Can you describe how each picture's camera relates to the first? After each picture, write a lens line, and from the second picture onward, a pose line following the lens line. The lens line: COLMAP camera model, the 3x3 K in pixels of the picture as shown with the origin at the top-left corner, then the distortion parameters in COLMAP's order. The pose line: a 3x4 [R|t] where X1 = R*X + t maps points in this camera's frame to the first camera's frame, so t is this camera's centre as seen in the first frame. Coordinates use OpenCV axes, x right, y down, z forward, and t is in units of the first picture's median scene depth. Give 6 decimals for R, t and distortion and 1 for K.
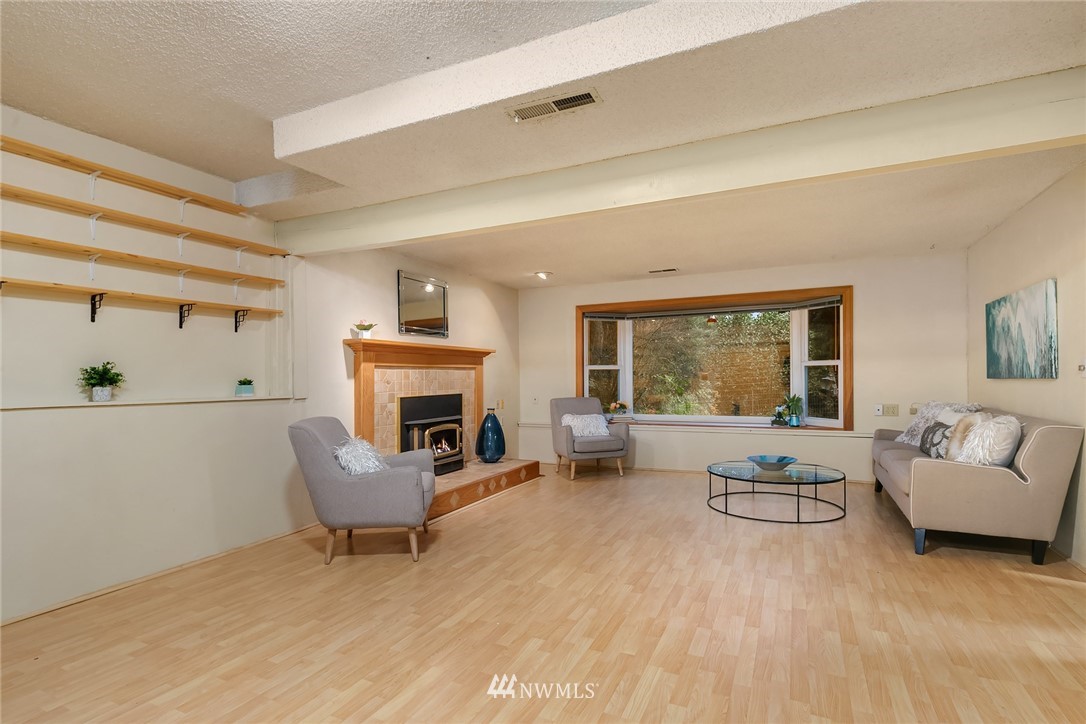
lens RADIAL K [[520.4, 0, 533.4], [0, 520.4, 380.5], [0, 0, 1]] dist [0.002230, -0.002039]
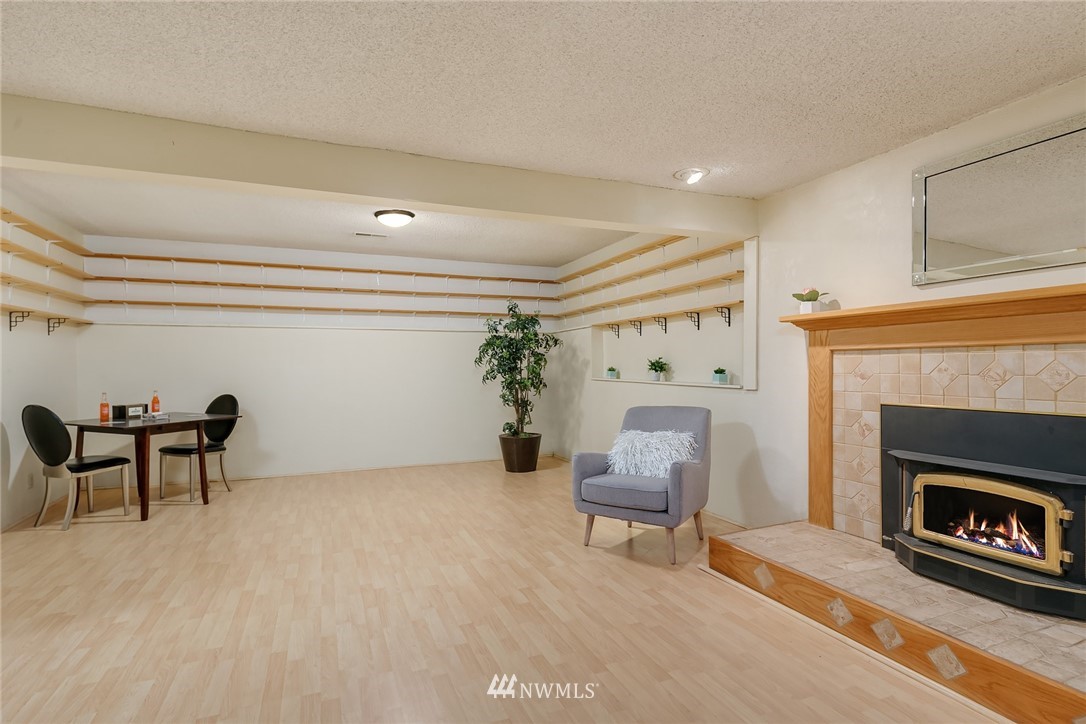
lens RADIAL K [[520.4, 0, 539.9], [0, 520.4, 367.8], [0, 0, 1]] dist [0.002230, -0.002039]
pose [[-0.650748, 0.017536, -0.759091, 0.483802], [0.008851, 0.999841, 0.015510, -0.021843], [0.759242, 0.003374, -0.650799, 1.246814]]
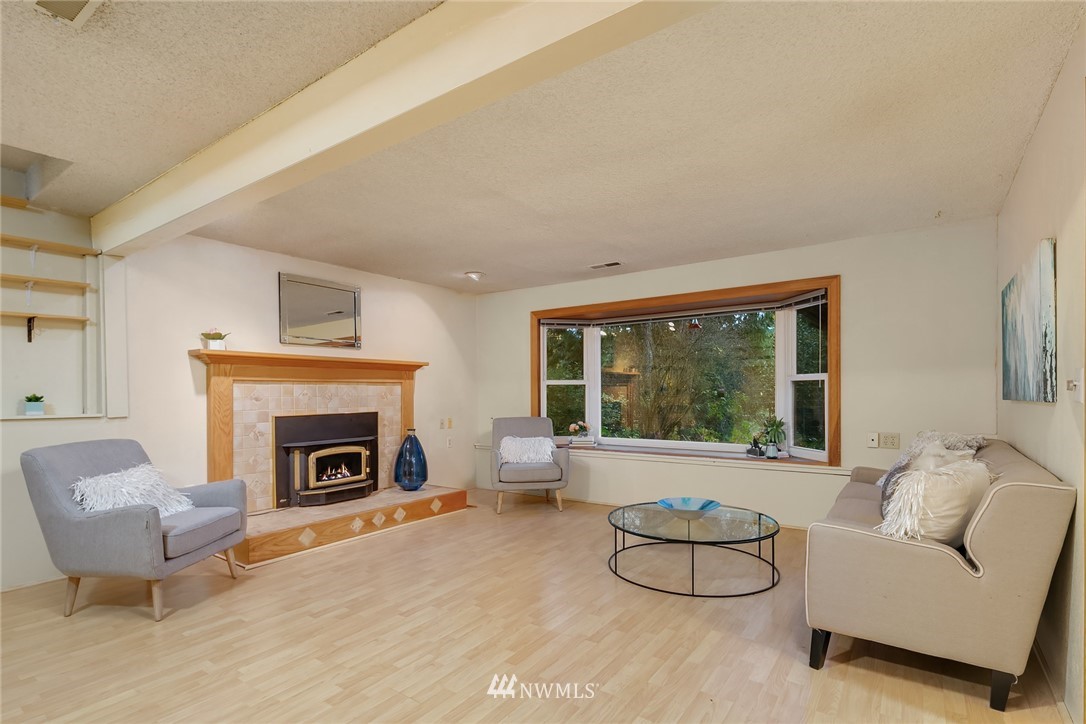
lens RADIAL K [[520.4, 0, 544.4], [0, 520.4, 398.3], [0, 0, 1]] dist [0.002230, -0.002039]
pose [[0.987465, 0.006186, -0.157718, 0.384315], [-0.005199, 0.999964, 0.006673, -0.007164], [0.157754, -0.005769, 0.987462, 0.228071]]
